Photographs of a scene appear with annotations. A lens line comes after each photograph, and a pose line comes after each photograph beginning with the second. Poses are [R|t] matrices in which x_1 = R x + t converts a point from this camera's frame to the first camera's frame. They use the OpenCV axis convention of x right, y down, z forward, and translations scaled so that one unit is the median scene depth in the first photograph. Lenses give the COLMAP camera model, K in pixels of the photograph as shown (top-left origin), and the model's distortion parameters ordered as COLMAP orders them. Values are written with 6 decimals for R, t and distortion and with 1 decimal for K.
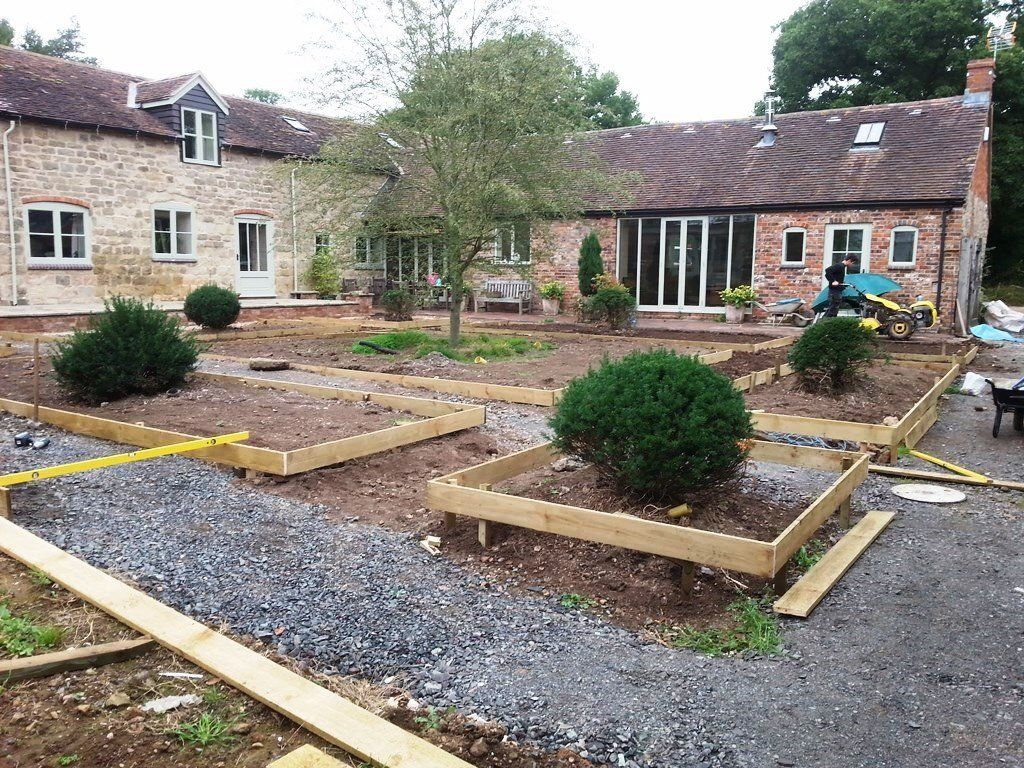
lens RADIAL K [[837.6, 0, 517.9], [0, 837.6, 384.0], [0, 0, 1]] dist [-0.007933, -0.028969]
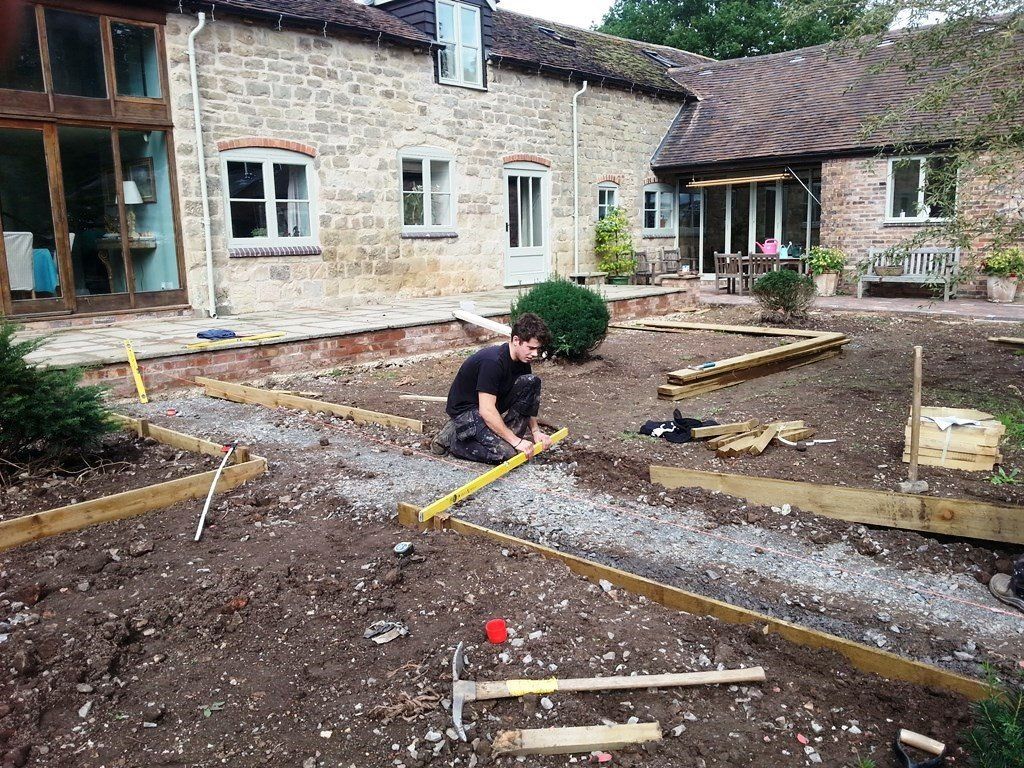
lens RADIAL K [[837.6, 0, 516.5], [0, 837.6, 379.7], [0, 0, 1]] dist [-0.007933, -0.028969]
pose [[0.986897, -0.009190, -0.161092, -0.257286], [0.015172, 0.999239, 0.035943, -0.061278], [0.160639, -0.037916, 0.986285, 0.383898]]
